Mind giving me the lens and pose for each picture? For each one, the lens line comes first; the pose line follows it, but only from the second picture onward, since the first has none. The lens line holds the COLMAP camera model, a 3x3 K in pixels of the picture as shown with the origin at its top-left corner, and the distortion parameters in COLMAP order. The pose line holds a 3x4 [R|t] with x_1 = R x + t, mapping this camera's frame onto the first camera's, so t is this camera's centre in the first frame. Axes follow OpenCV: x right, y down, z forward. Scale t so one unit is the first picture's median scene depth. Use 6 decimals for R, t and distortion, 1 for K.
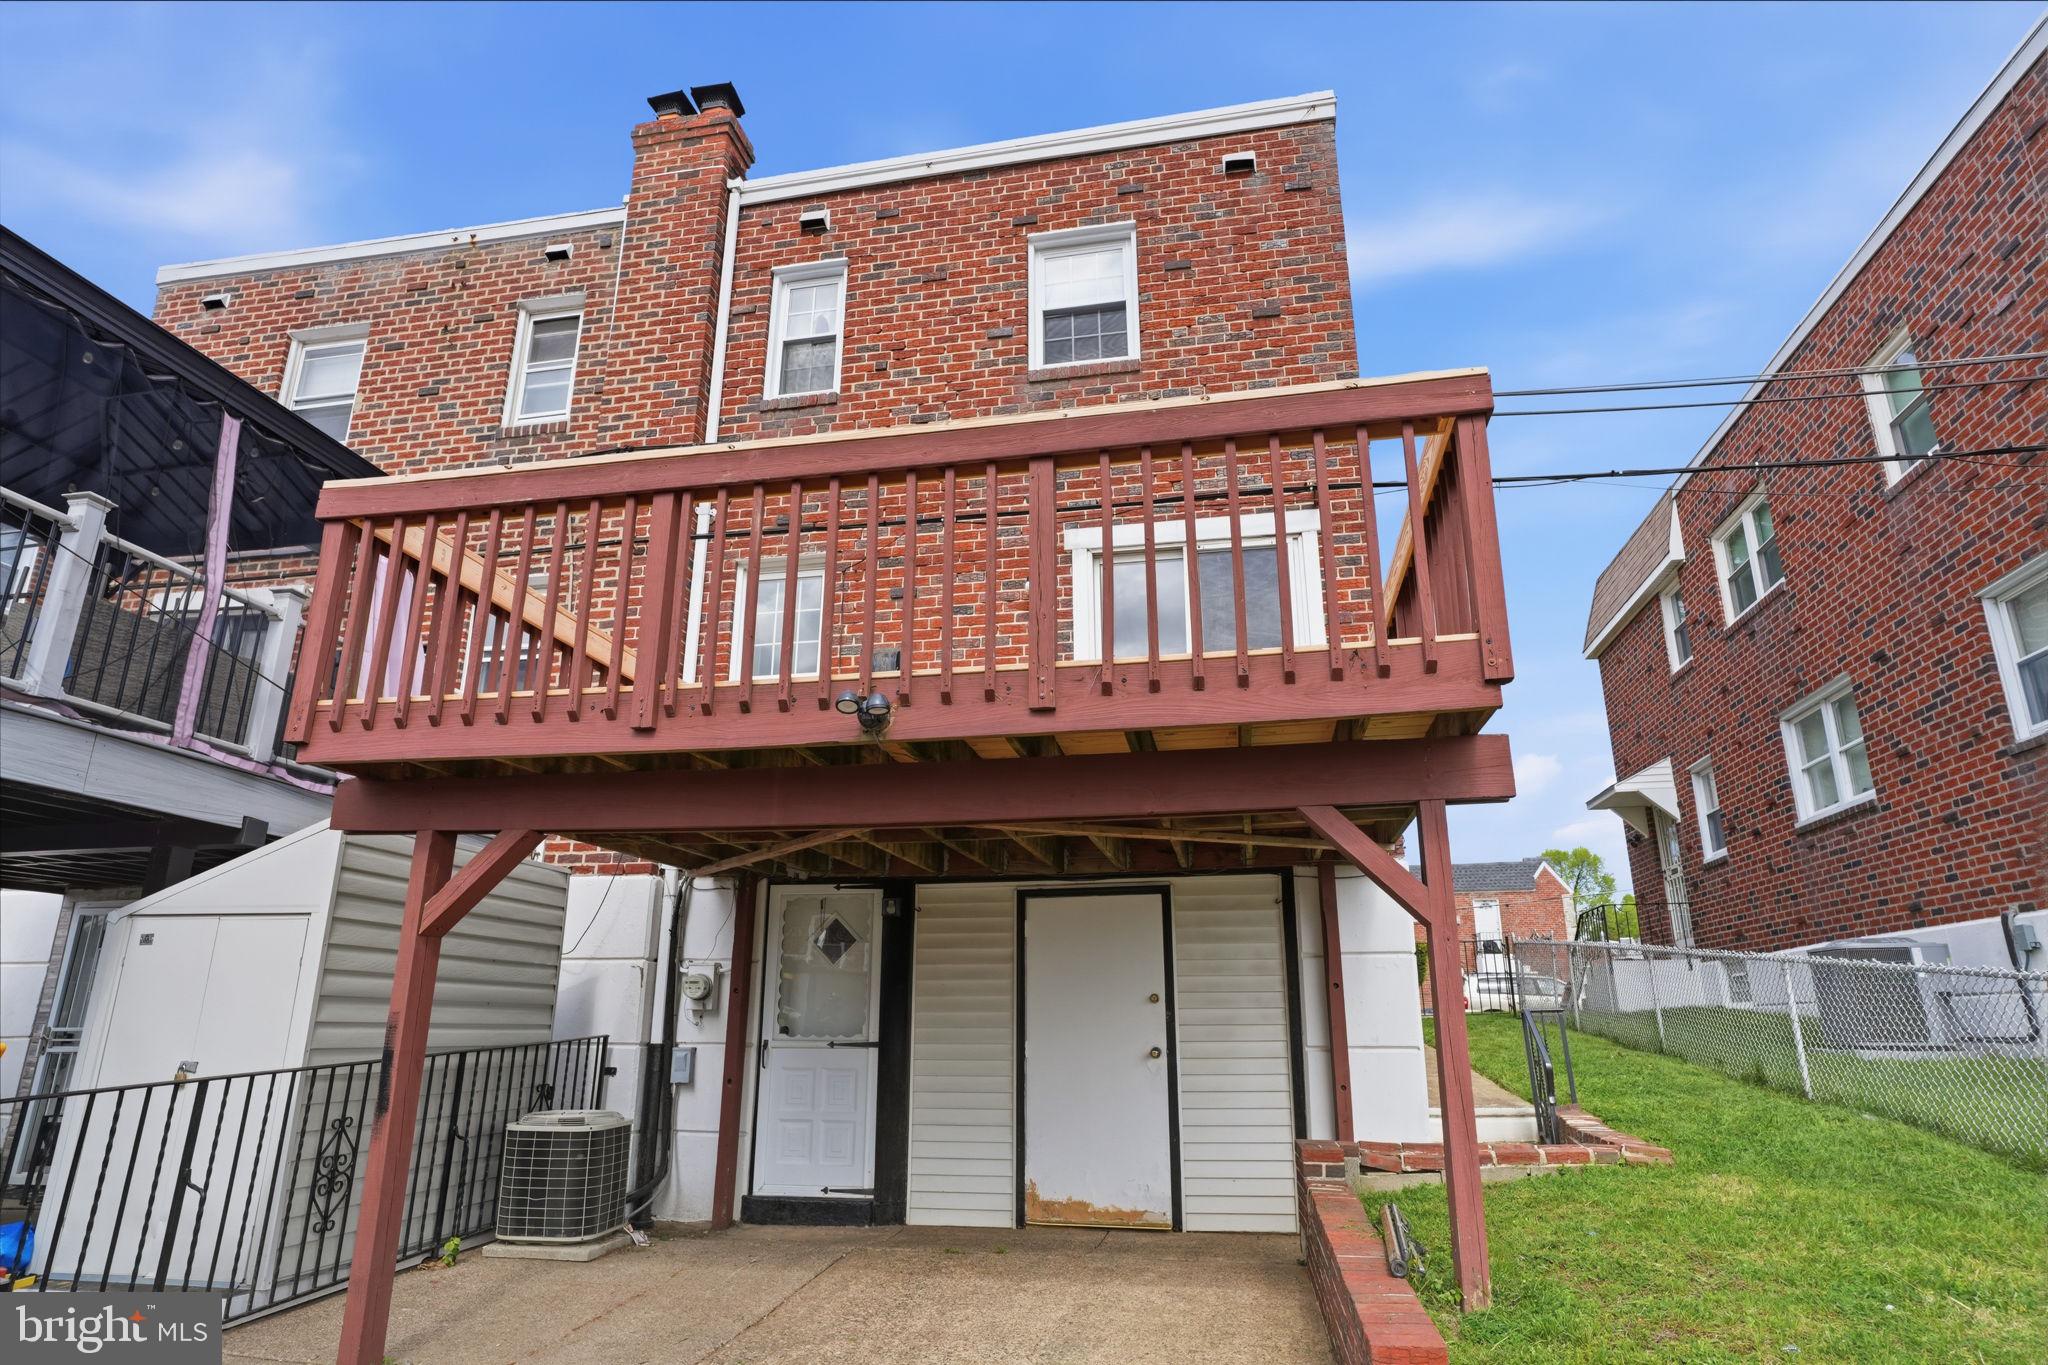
lens RADIAL K [[1161.2, 0, 1024.0], [0, 1161.2, 682.5], [0, 0, 1]] dist [-0.055050, 0.044356]
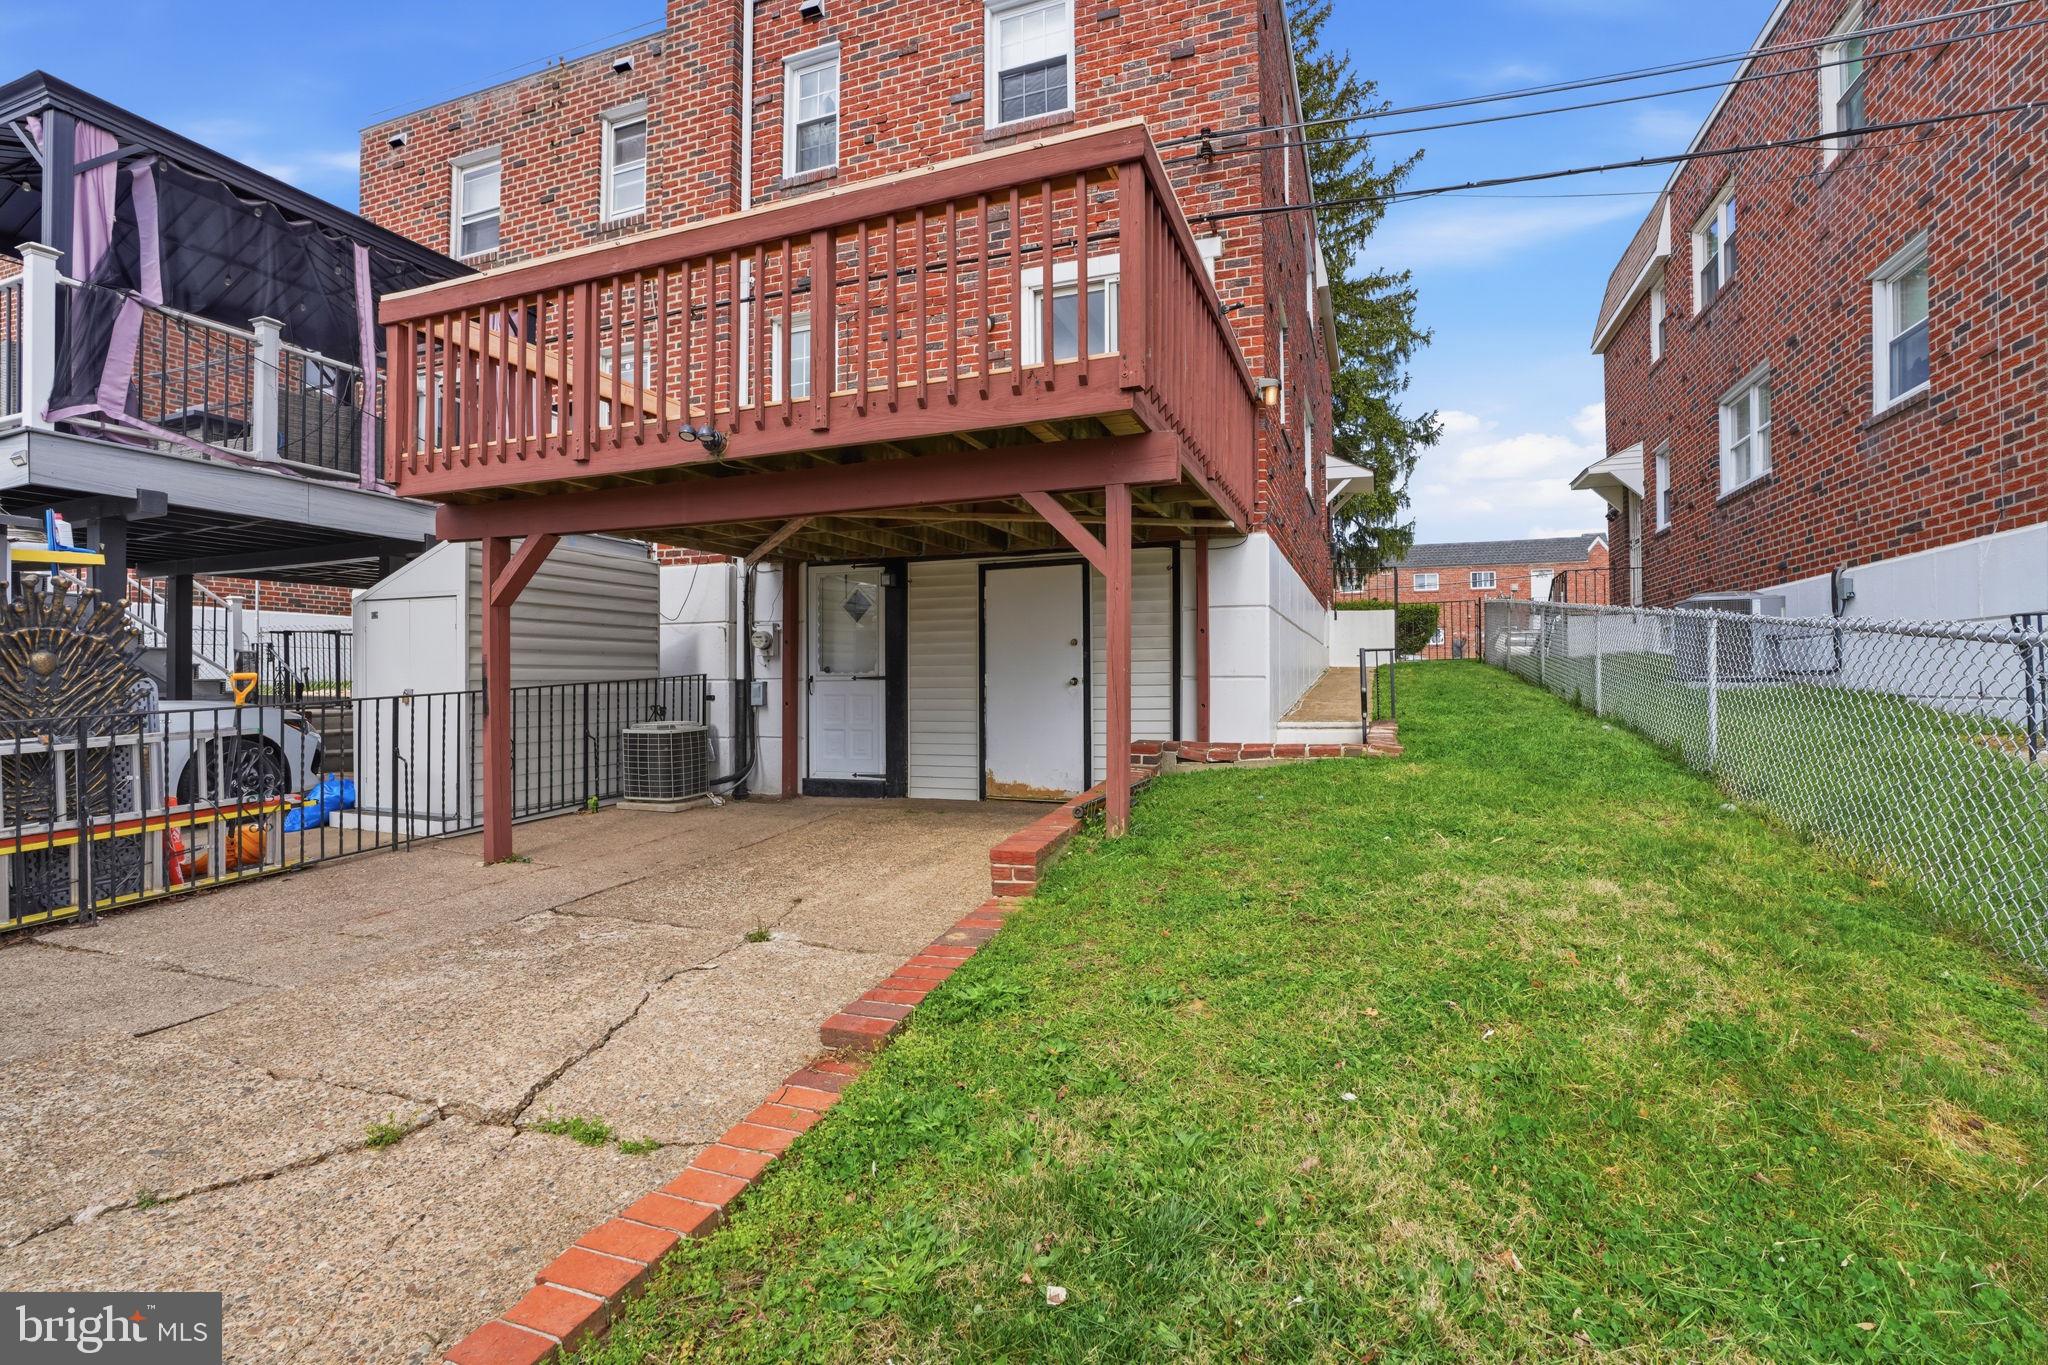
lens RADIAL K [[938.9, 0, 1018.5], [0, 938.9, 679.3], [0, 0, 1]] dist [-0.071650, 0.027272]
pose [[0.985375, -0.006767, -0.170265, 0.193221], [0.055400, 0.957649, 0.282558, 0.003370], [0.161142, -0.287858, 0.944019, -0.038269]]
